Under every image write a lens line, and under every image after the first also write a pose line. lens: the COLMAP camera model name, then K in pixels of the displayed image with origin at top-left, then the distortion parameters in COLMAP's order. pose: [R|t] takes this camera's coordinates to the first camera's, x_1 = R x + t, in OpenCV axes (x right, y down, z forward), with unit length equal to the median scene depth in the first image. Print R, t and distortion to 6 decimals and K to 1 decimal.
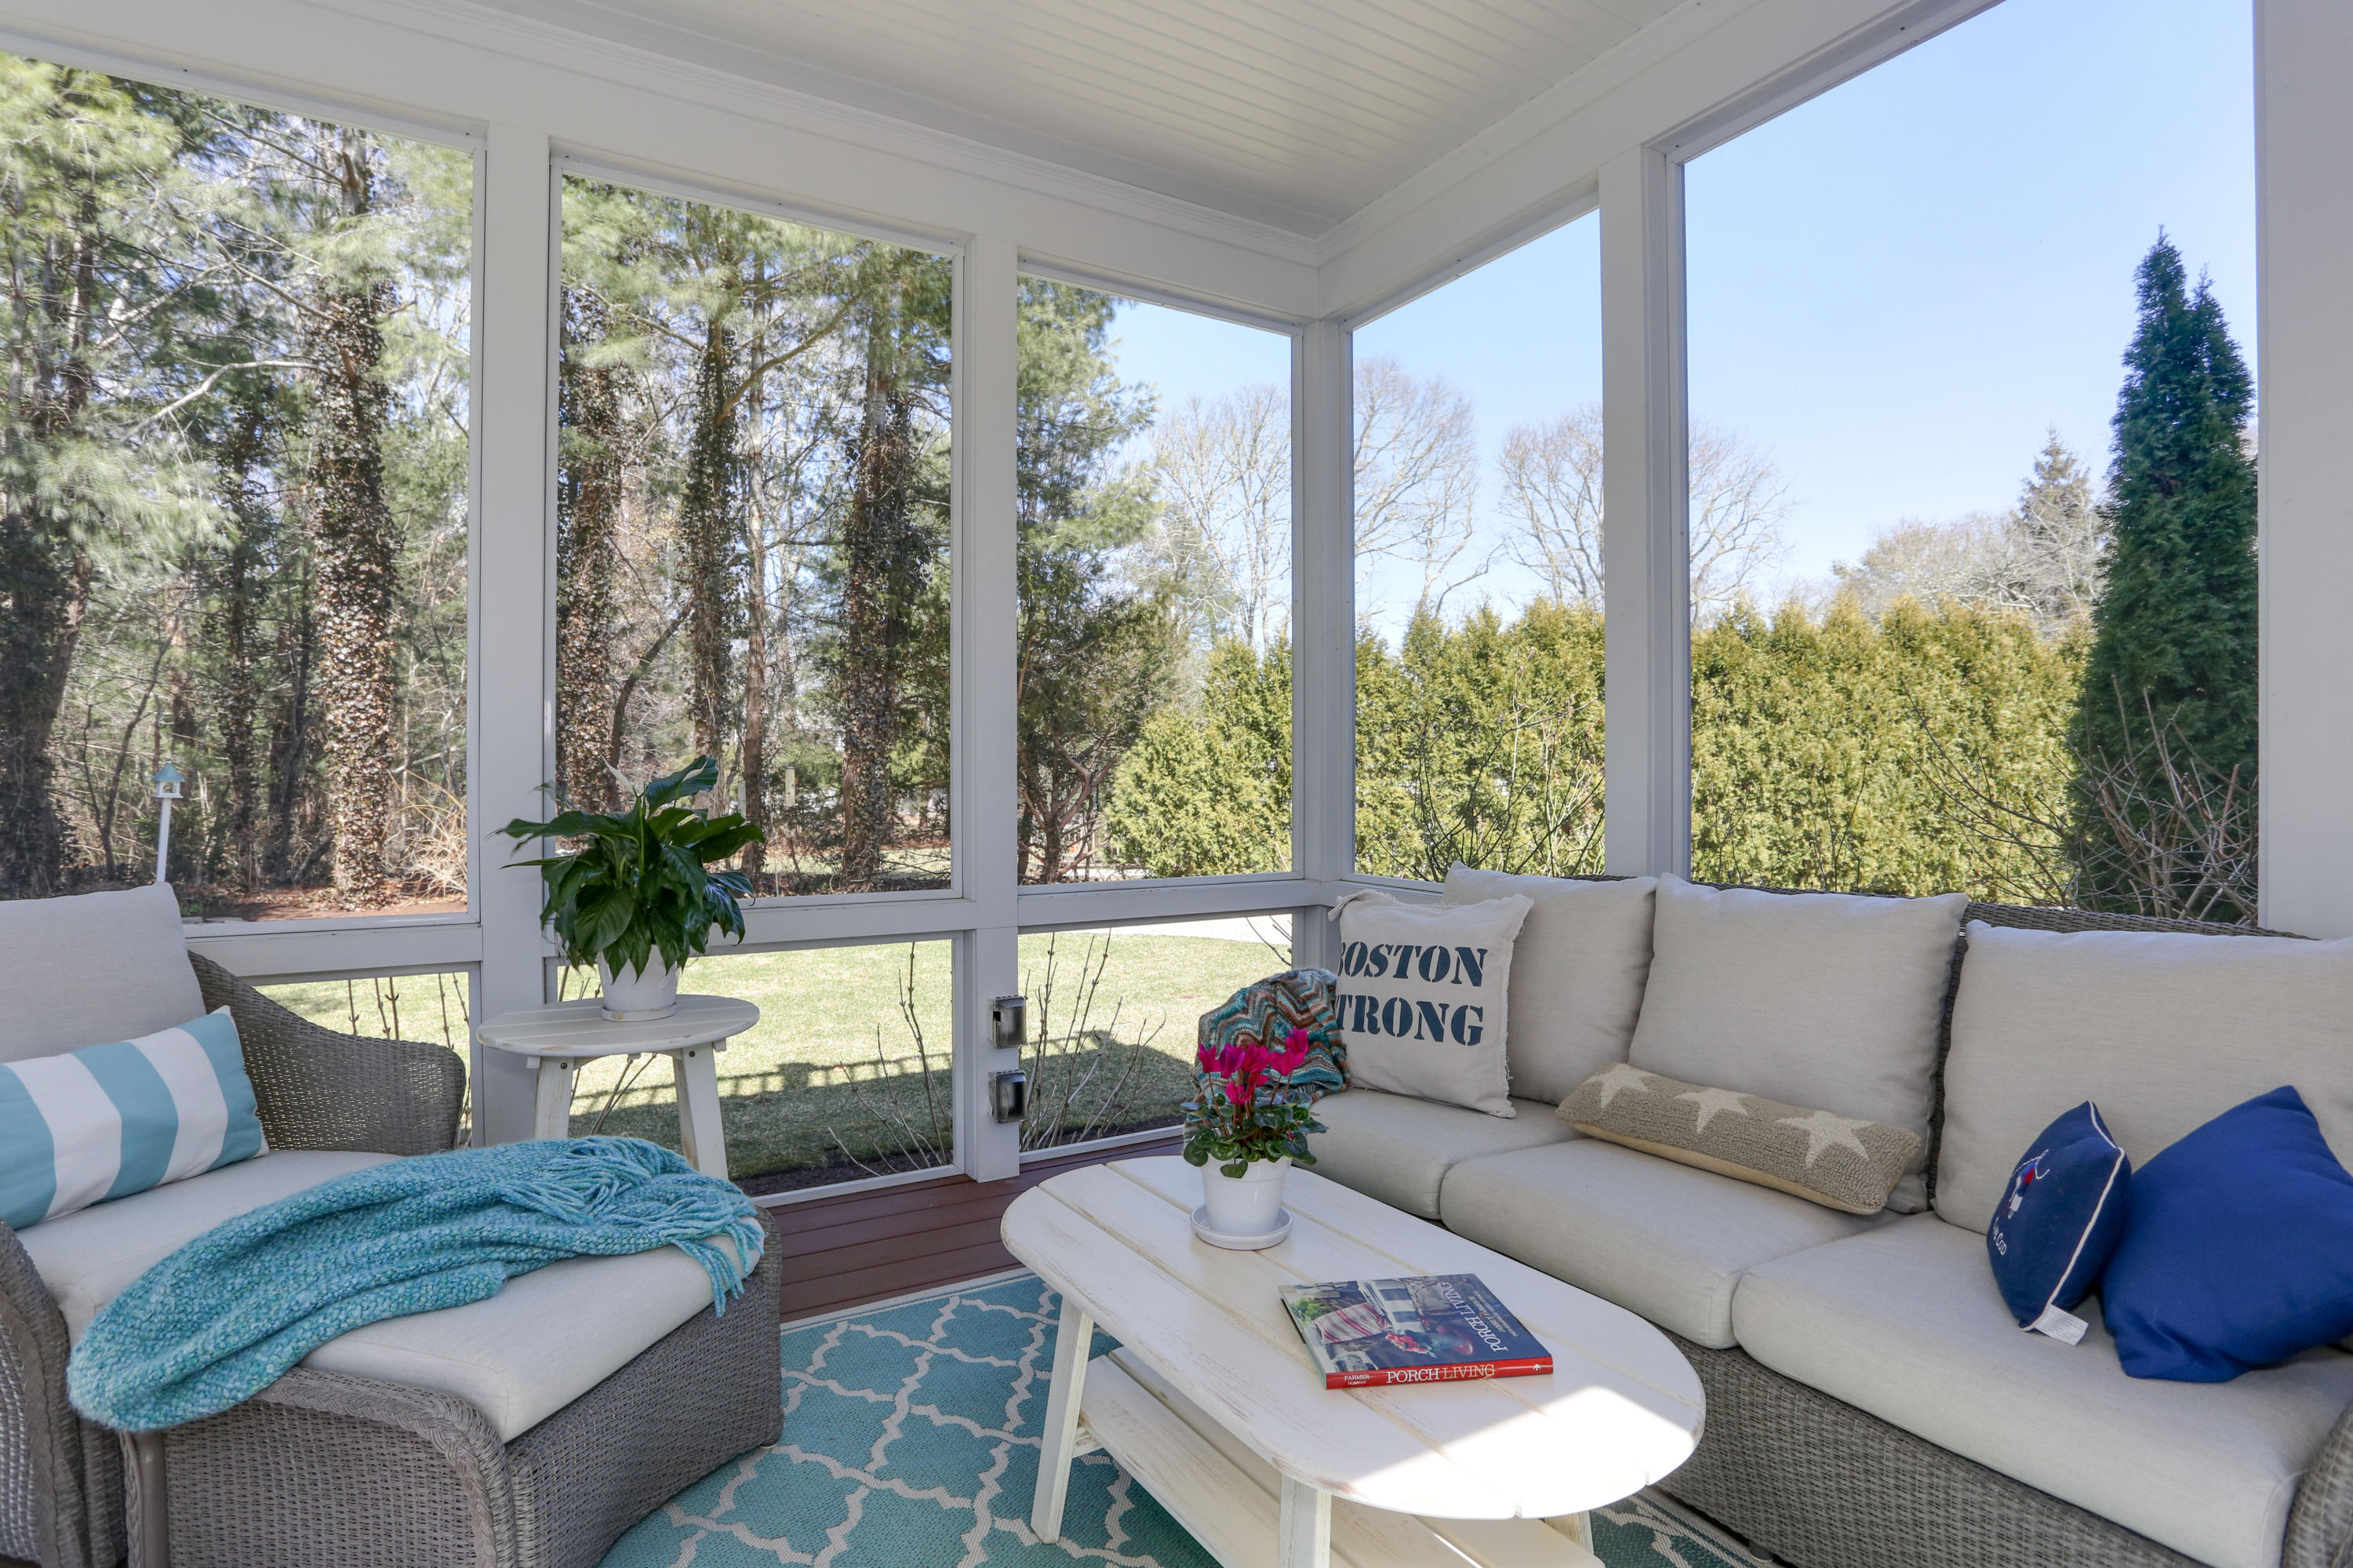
lens RADIAL K [[1156.9, 0, 1176.5], [0, 1156.9, 784.0], [0, 0, 1]] dist [-0.056294, -0.000086]
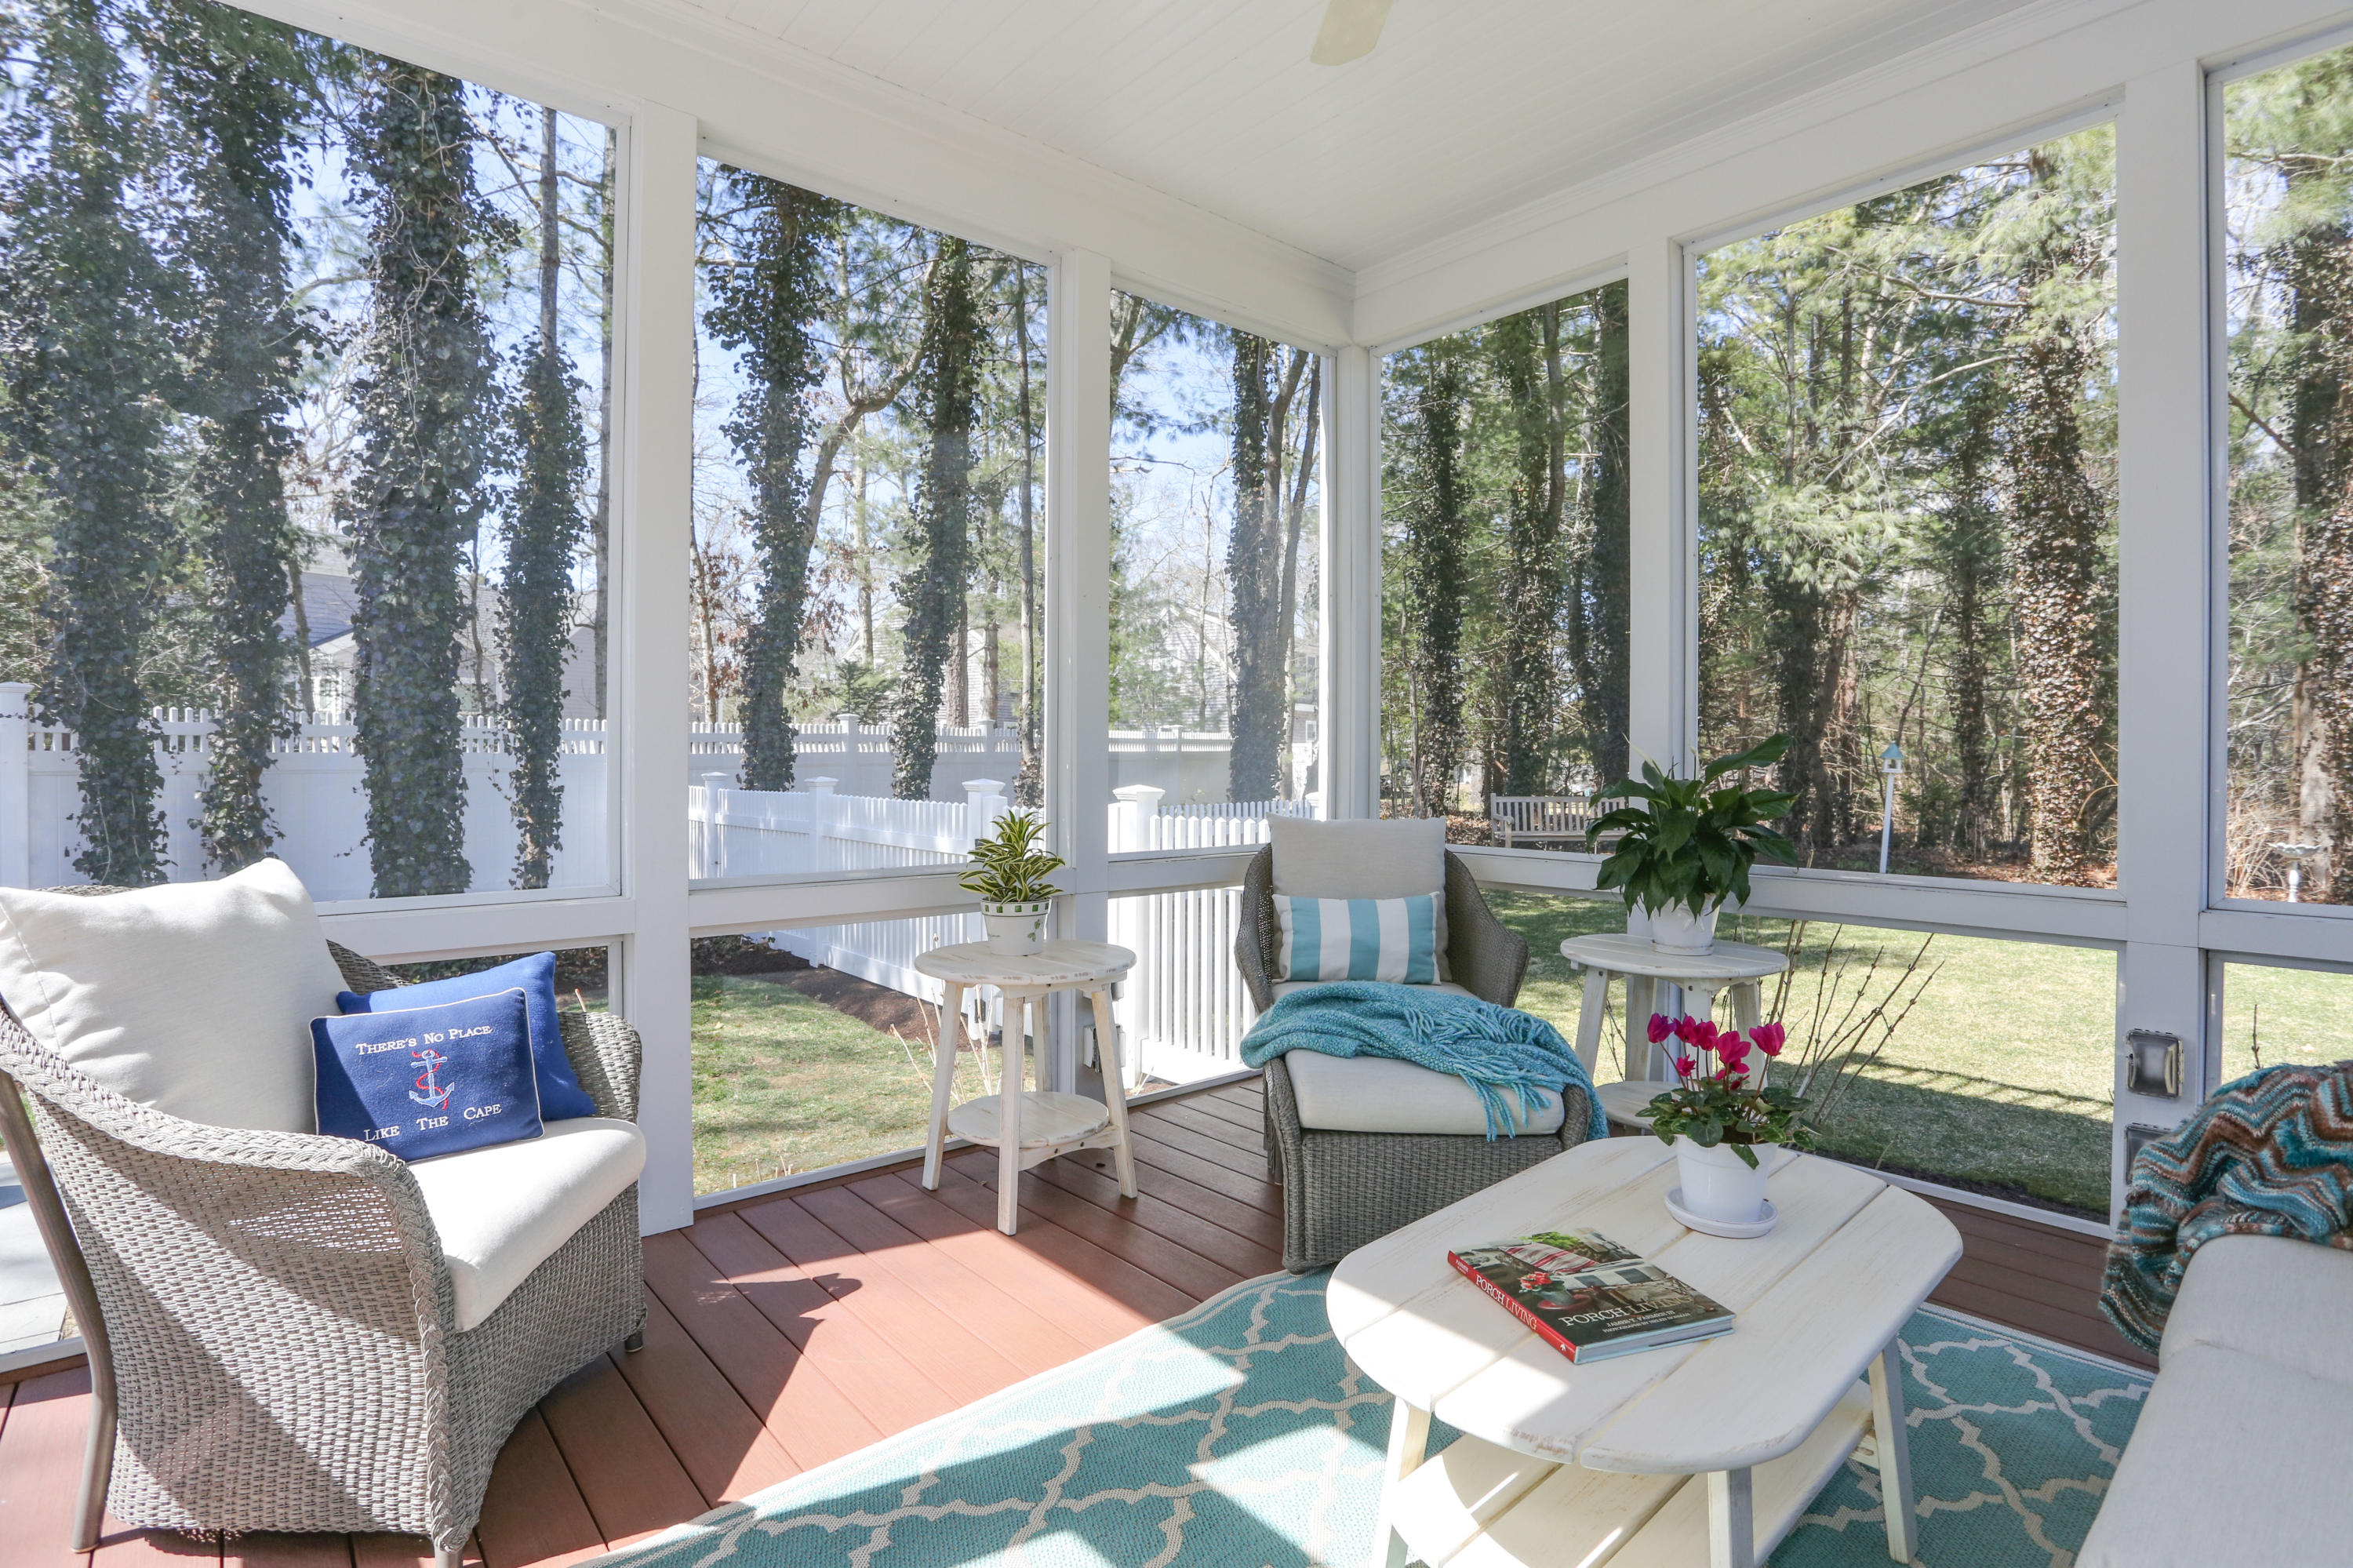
lens RADIAL K [[1134.5, 0, 1168.4], [0, 1134.5, 746.0], [0, 0, 1]] dist [0.000107, -0.000019]
pose [[0.193489, -0.006815, -0.981079, 0.102642], [-0.006869, 0.999942, -0.008301, -0.000388], [0.981078, 0.008345, 0.193431, 0.038403]]
